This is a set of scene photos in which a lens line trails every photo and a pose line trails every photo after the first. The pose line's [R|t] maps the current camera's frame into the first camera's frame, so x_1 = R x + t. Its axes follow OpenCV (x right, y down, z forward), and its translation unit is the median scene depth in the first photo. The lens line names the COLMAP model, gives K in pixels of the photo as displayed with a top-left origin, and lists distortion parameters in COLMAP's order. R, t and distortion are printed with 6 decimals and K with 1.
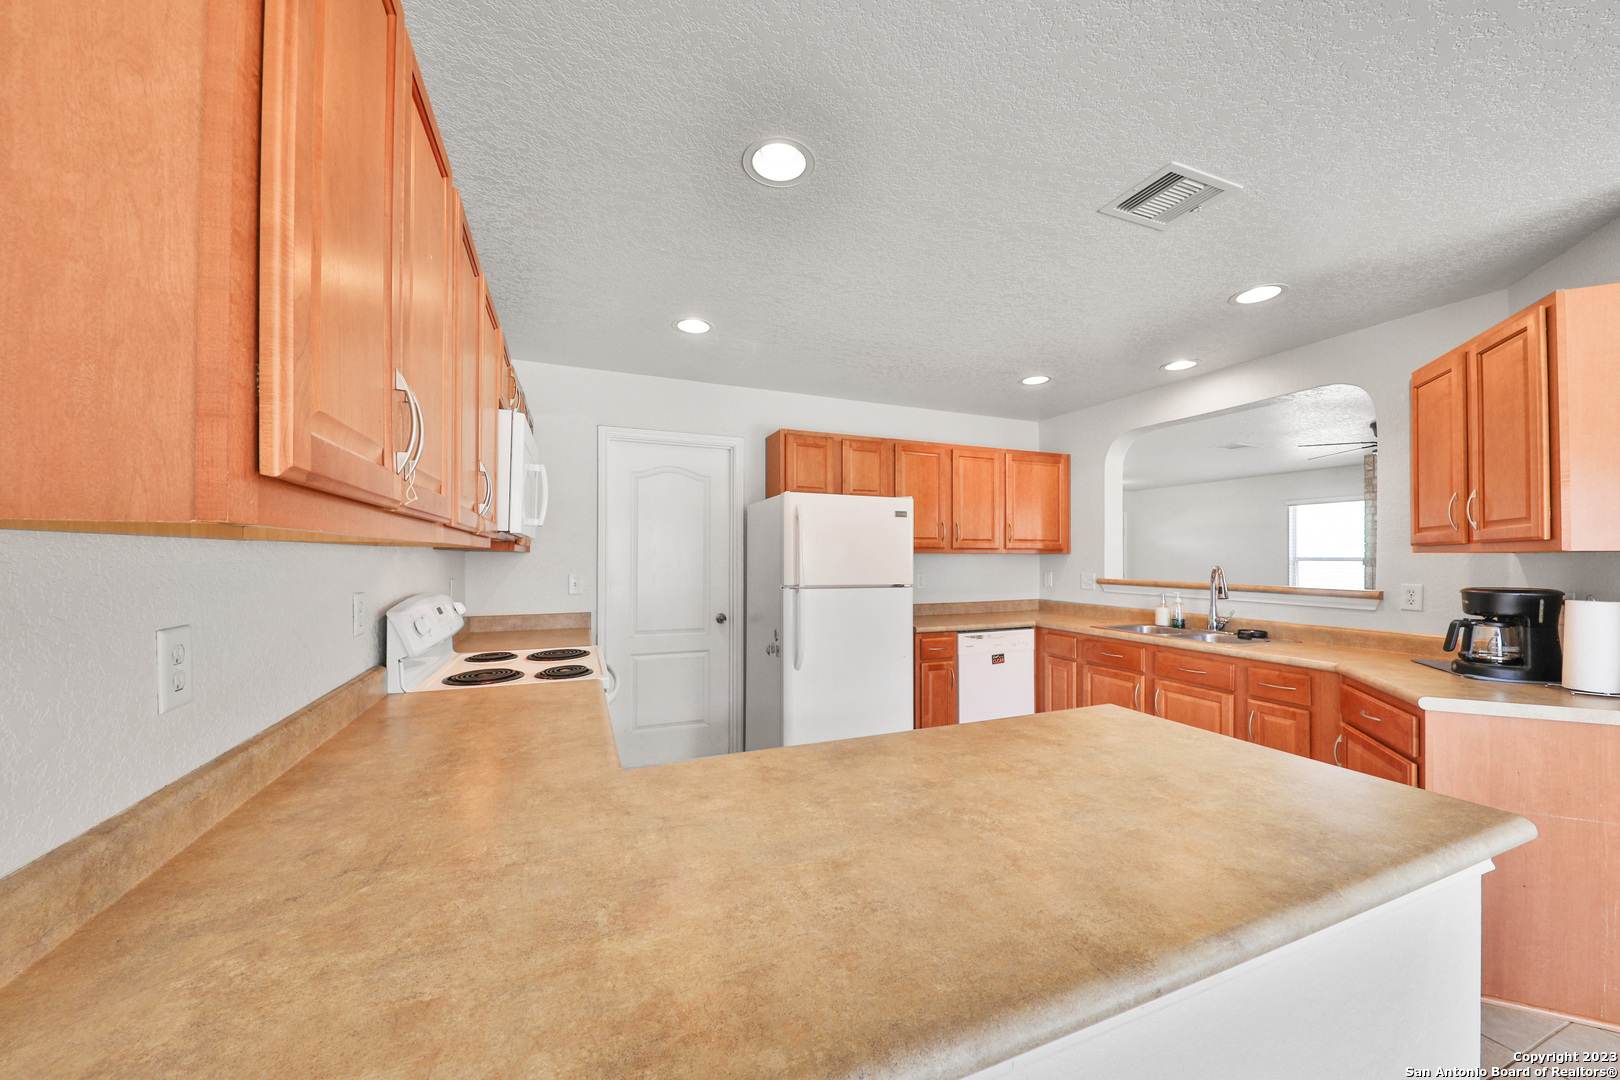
lens RADIAL K [[524.4, 0, 814.3], [0, 524.4, 547.2], [0, 0, 1]] dist [0.000905, -0.001109]
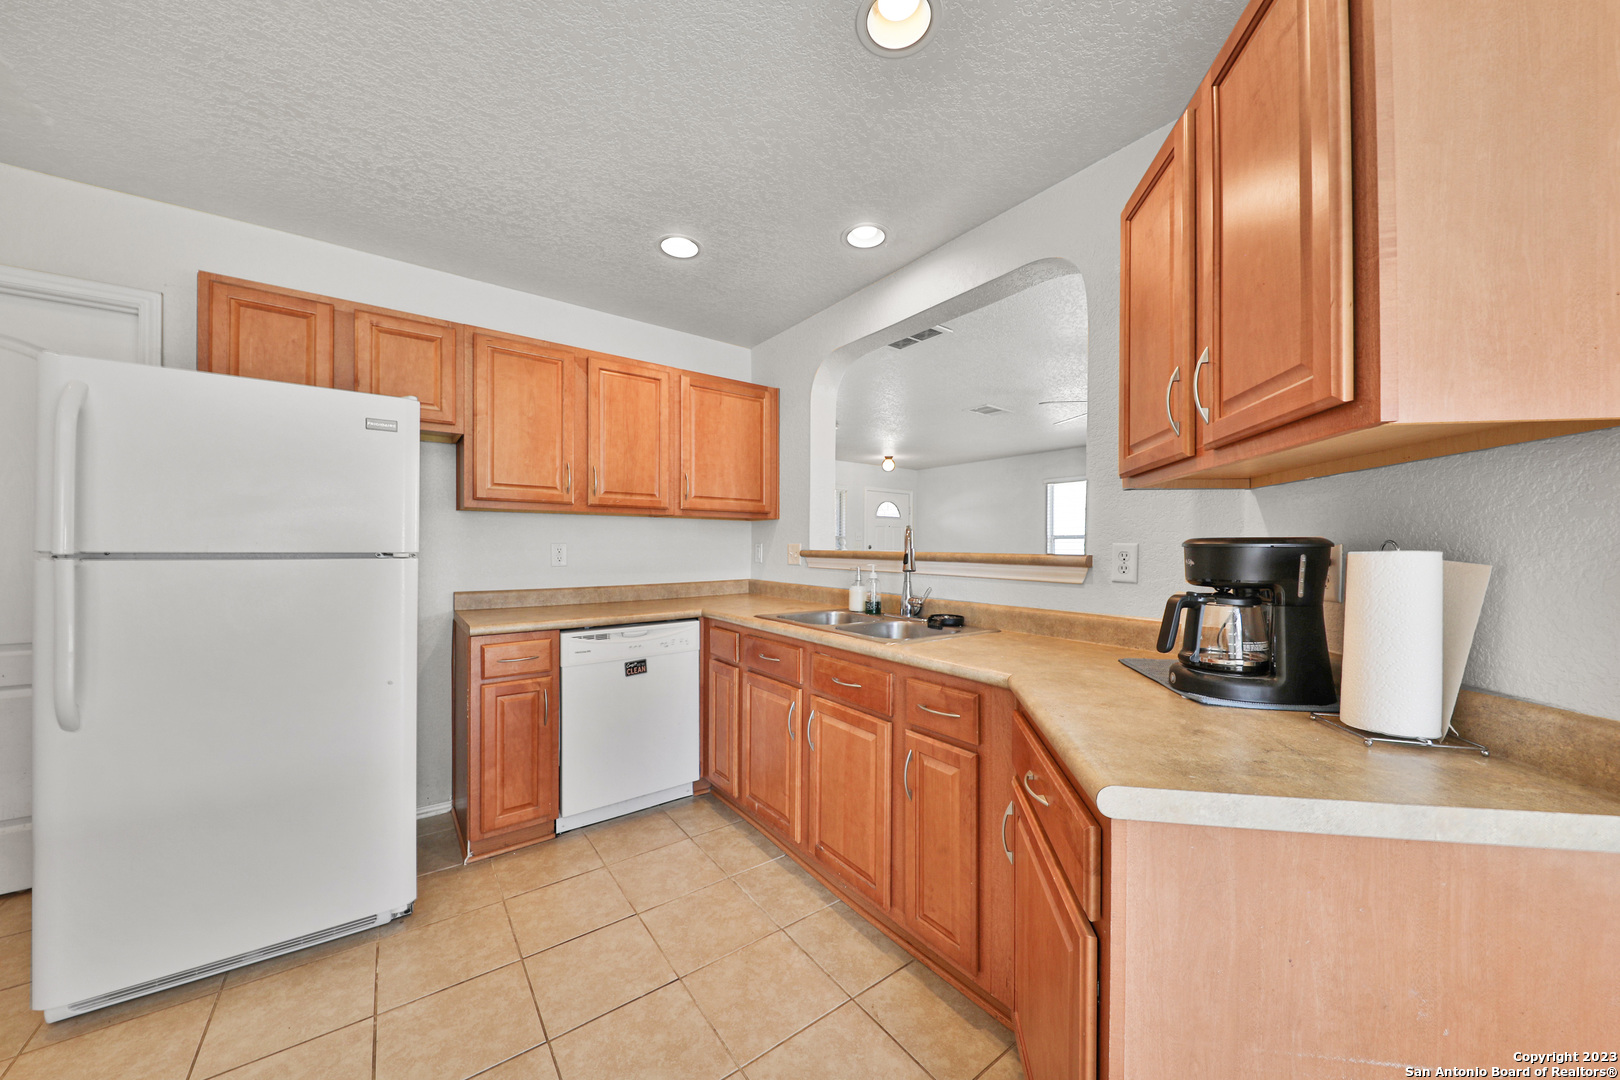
lens RADIAL K [[524.4, 0, 788.4], [0, 524.4, 539.6], [0, 0, 1]] dist [0.000905, -0.001109]
pose [[0.970417, 0.003785, 0.241407, 0.462683], [-0.005874, 0.999951, 0.007933, 0.052519], [-0.241365, -0.009117, 0.970392, 0.374501]]
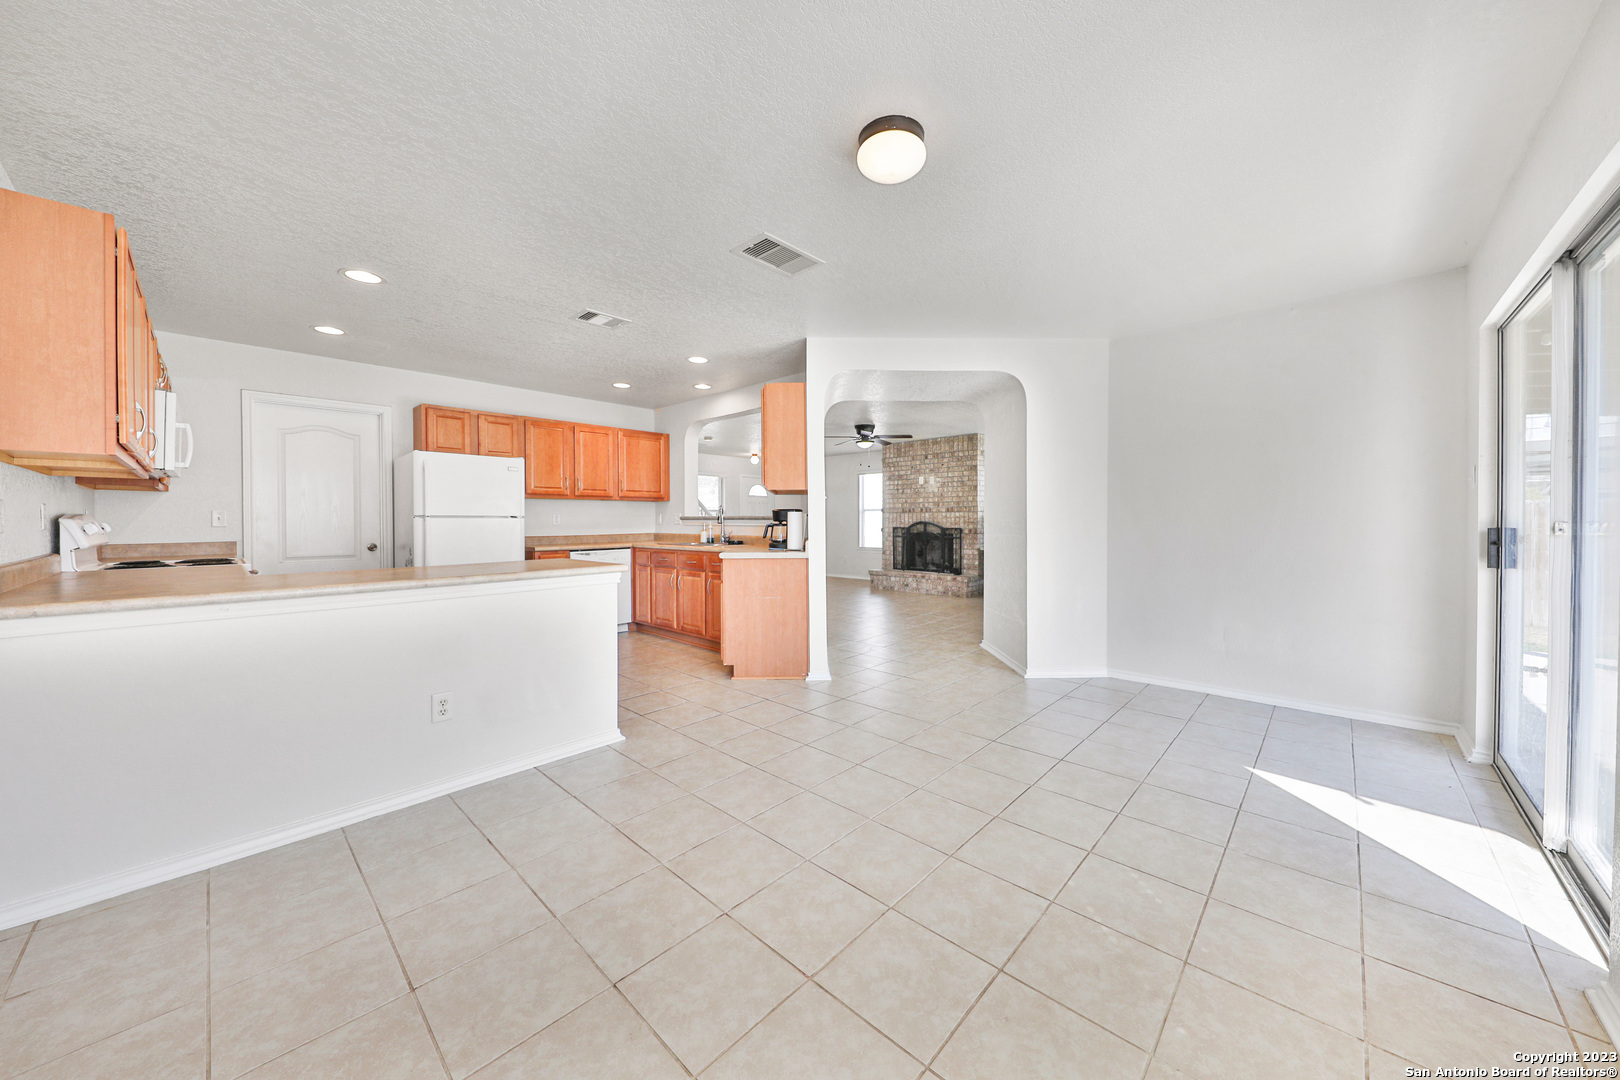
lens RADIAL K [[524.4, 0, 793.8], [0, 524.4, 520.7], [0, 0, 1]] dist [0.000905, -0.001109]
pose [[0.916606, -0.008114, 0.399709, 0.314112], [0.000591, 0.999820, 0.018939, 0.058831], [-0.399791, -0.017124, 0.916446, -0.726386]]
